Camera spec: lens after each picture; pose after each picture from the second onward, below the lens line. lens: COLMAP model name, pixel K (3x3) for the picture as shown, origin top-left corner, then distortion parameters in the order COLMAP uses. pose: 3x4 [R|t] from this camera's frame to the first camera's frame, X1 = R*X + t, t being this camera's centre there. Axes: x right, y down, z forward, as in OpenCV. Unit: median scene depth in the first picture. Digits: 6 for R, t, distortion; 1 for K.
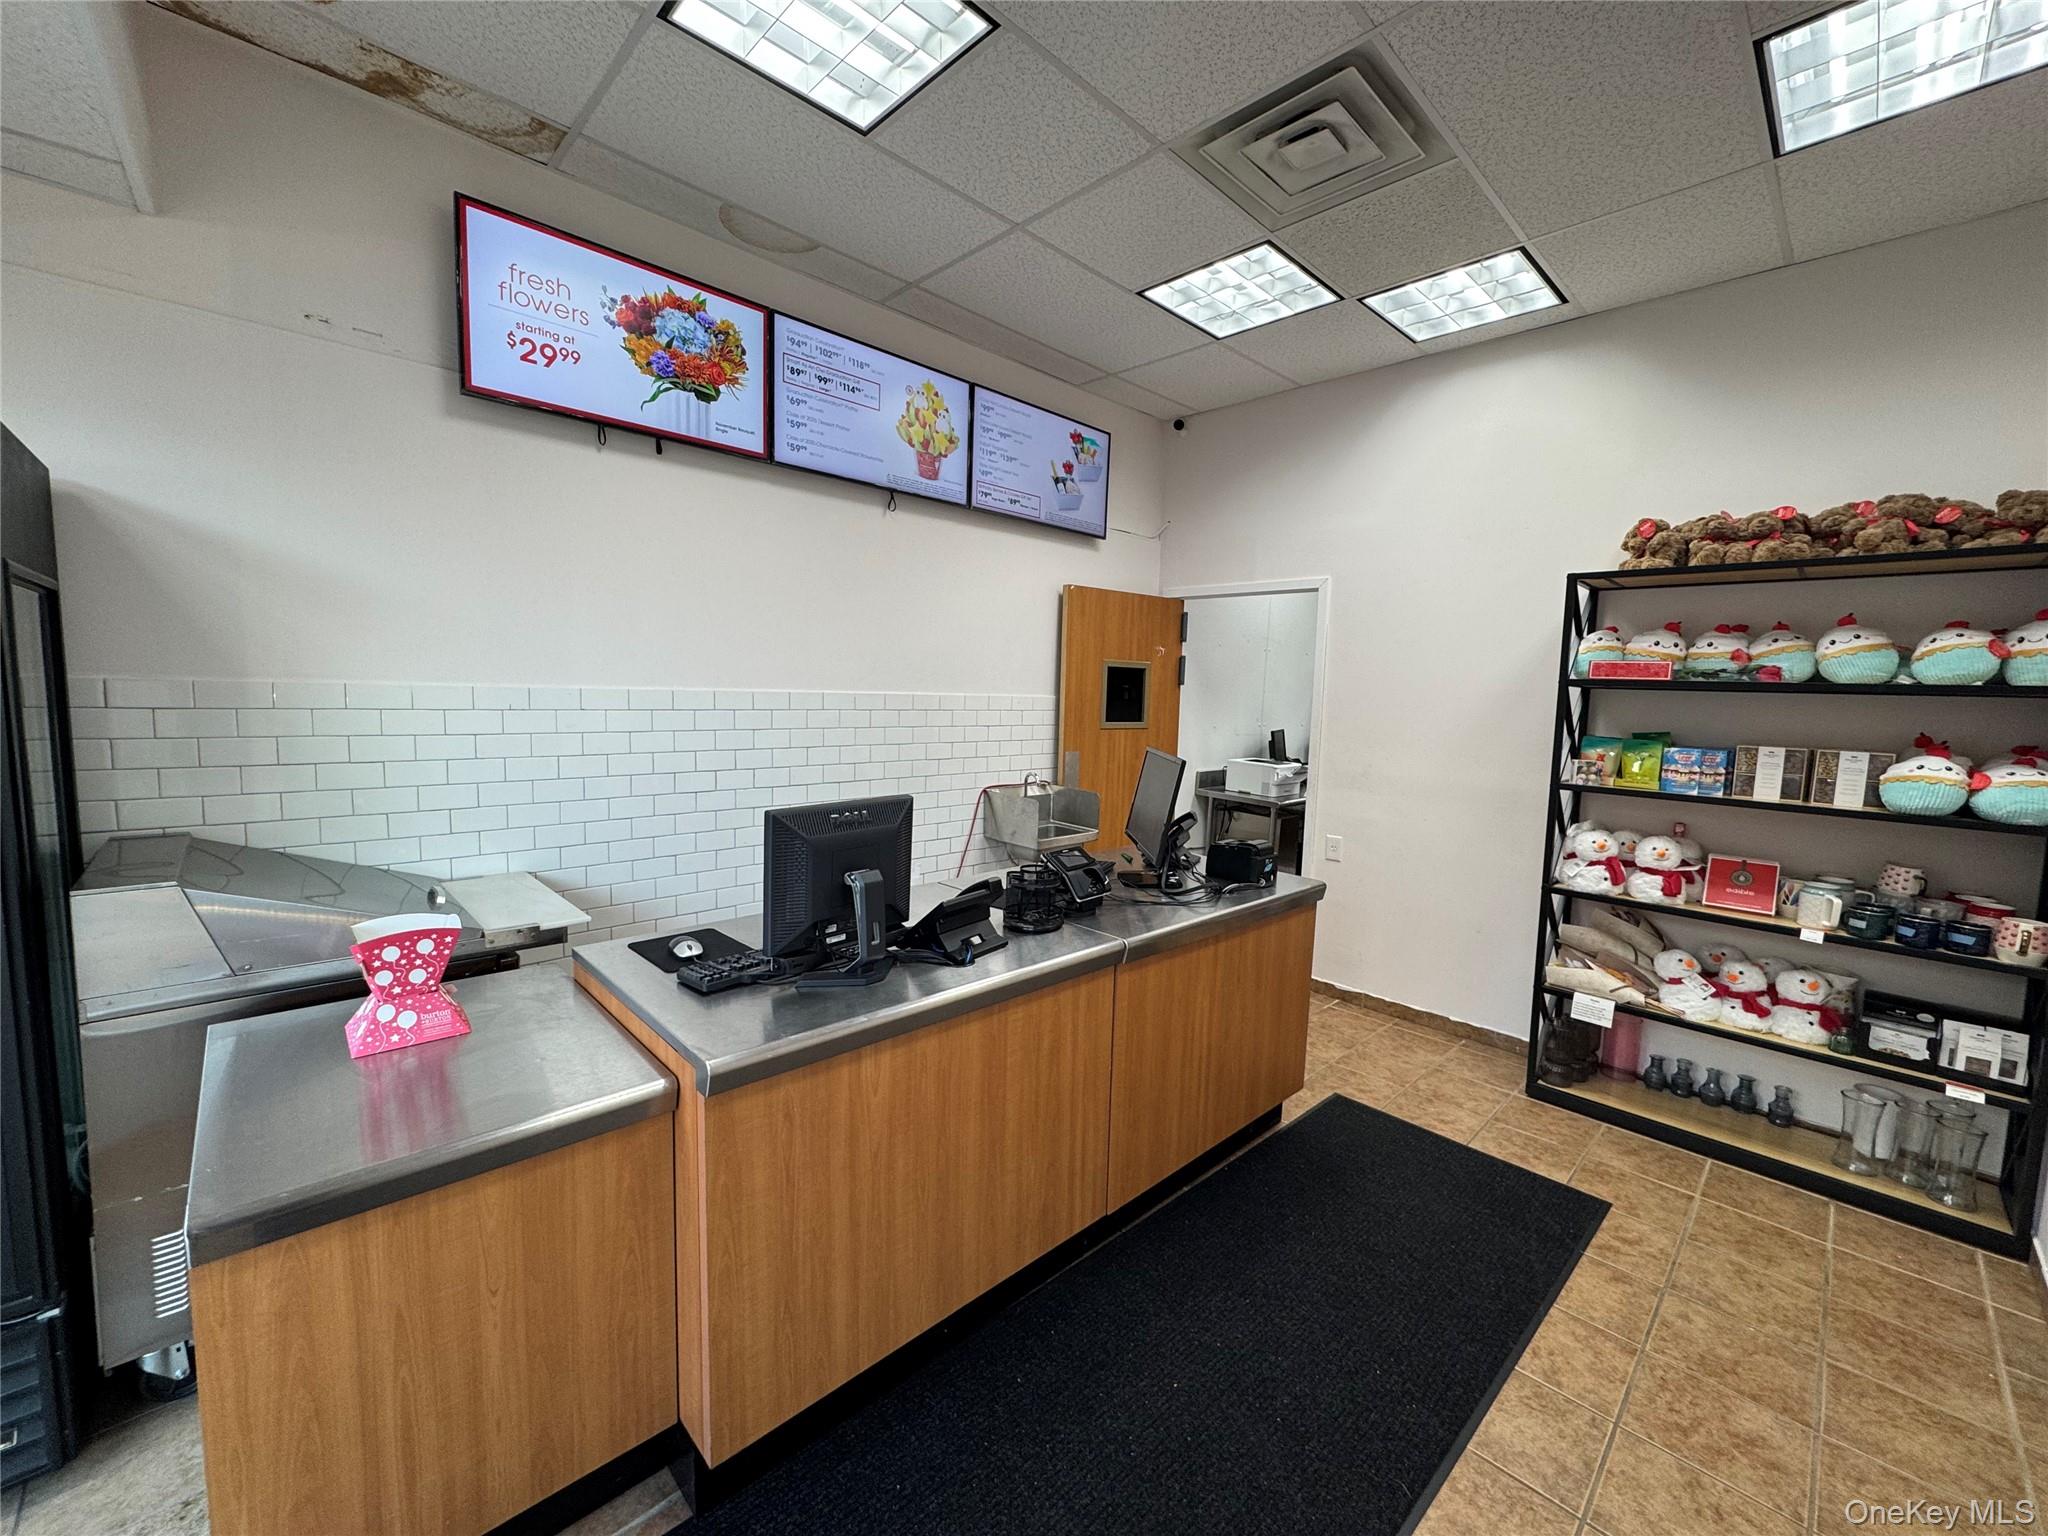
lens RADIAL K [[816.9, 0, 1024.7], [0, 816.9, 768.7], [0, 0, 1]] dist [-0.000109, -0.000003]
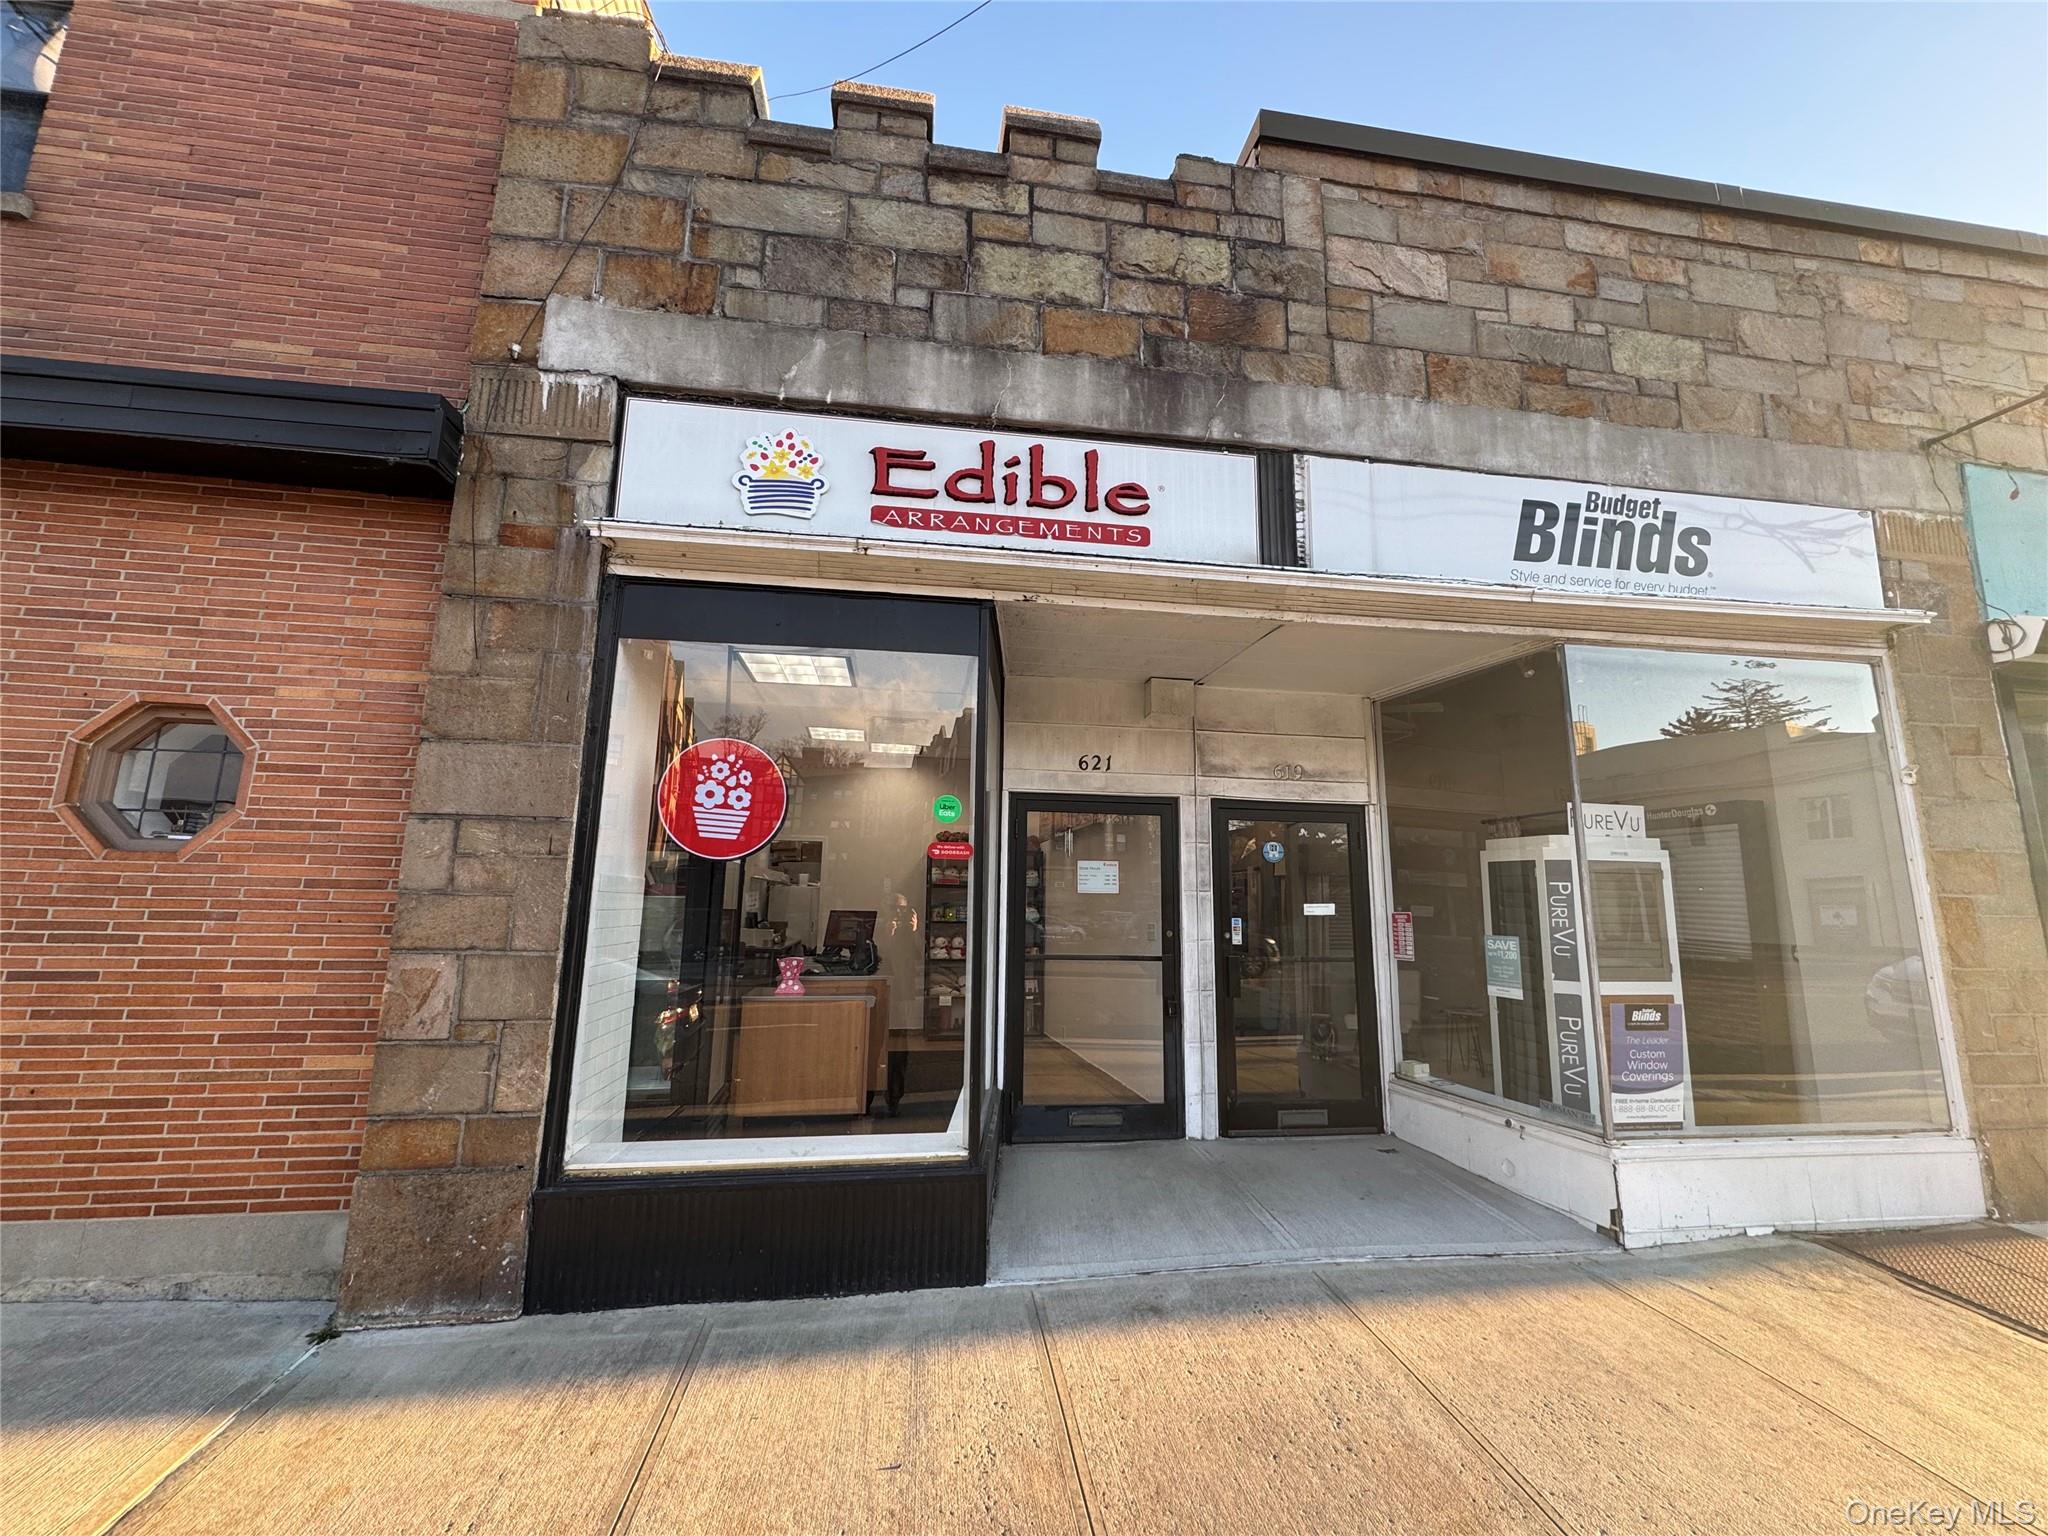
lens RADIAL K [[816.9, 0, 1024.4], [0, 816.9, 766.1], [0, 0, 1]] dist [-0.000109, -0.000003]
pose [[0.578425, 0.111305, 0.808106, -1.521043], [0.079564, 0.978226, -0.191687, 0.063913], [-0.811846, 0.175172, 0.556974, -0.941612]]
